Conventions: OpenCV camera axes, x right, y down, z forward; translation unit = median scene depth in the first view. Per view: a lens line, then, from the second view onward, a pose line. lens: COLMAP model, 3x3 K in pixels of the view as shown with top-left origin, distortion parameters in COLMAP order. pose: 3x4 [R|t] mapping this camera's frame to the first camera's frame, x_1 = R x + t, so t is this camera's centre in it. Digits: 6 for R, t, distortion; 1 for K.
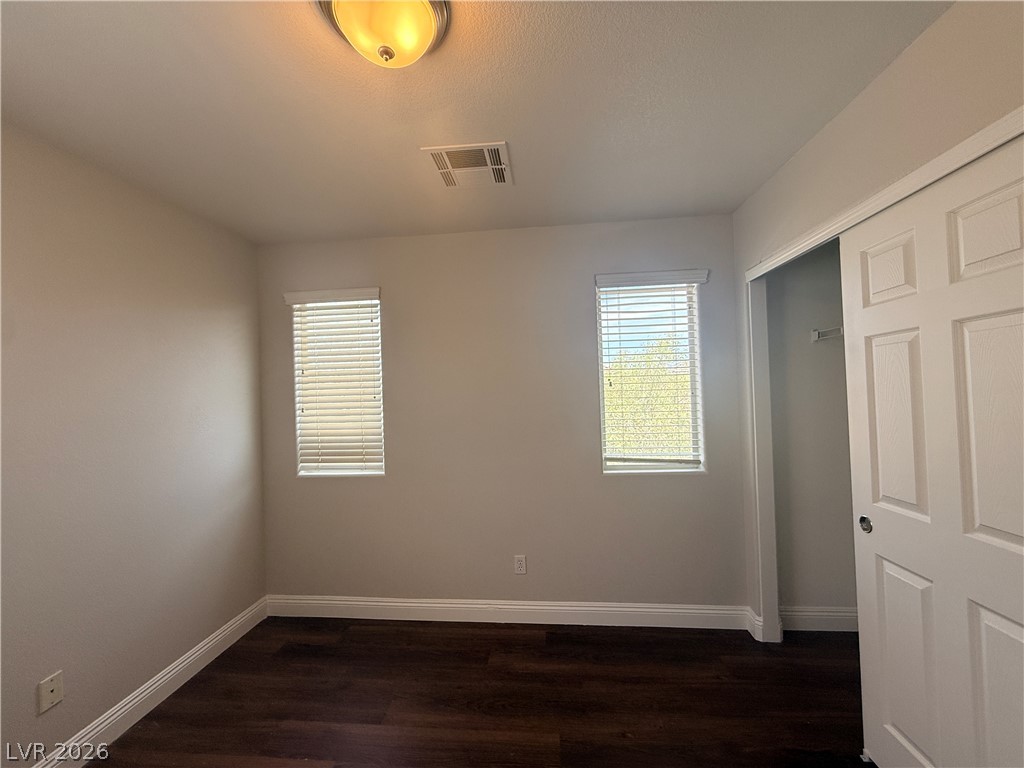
lens RADIAL K [[414.1, 0, 508.9], [0, 414.1, 386.1], [0, 0, 1]] dist [0.001160, 0.000556]
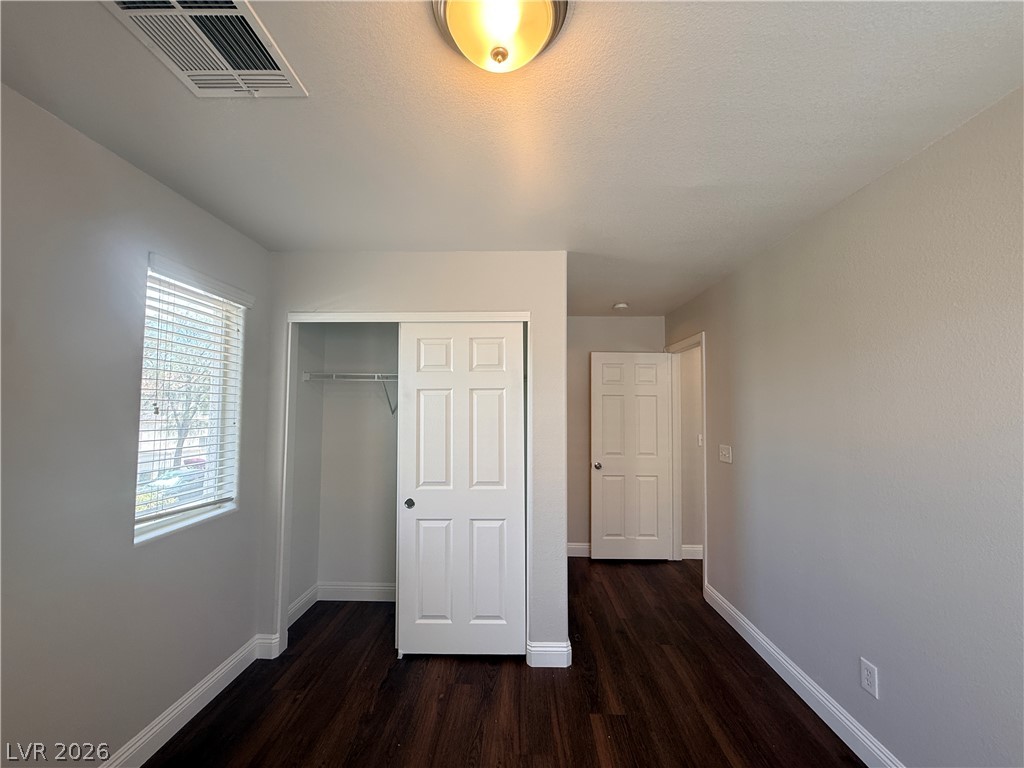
lens RADIAL K [[414.1, 0, 508.9], [0, 414.1, 386.1], [0, 0, 1]] dist [0.001160, 0.000556]
pose [[-0.072443, 0.089100, 0.993385, -0.512821], [-0.013999, 0.995813, -0.090338, 0.010387], [-0.997274, -0.020451, -0.070892, 0.460058]]
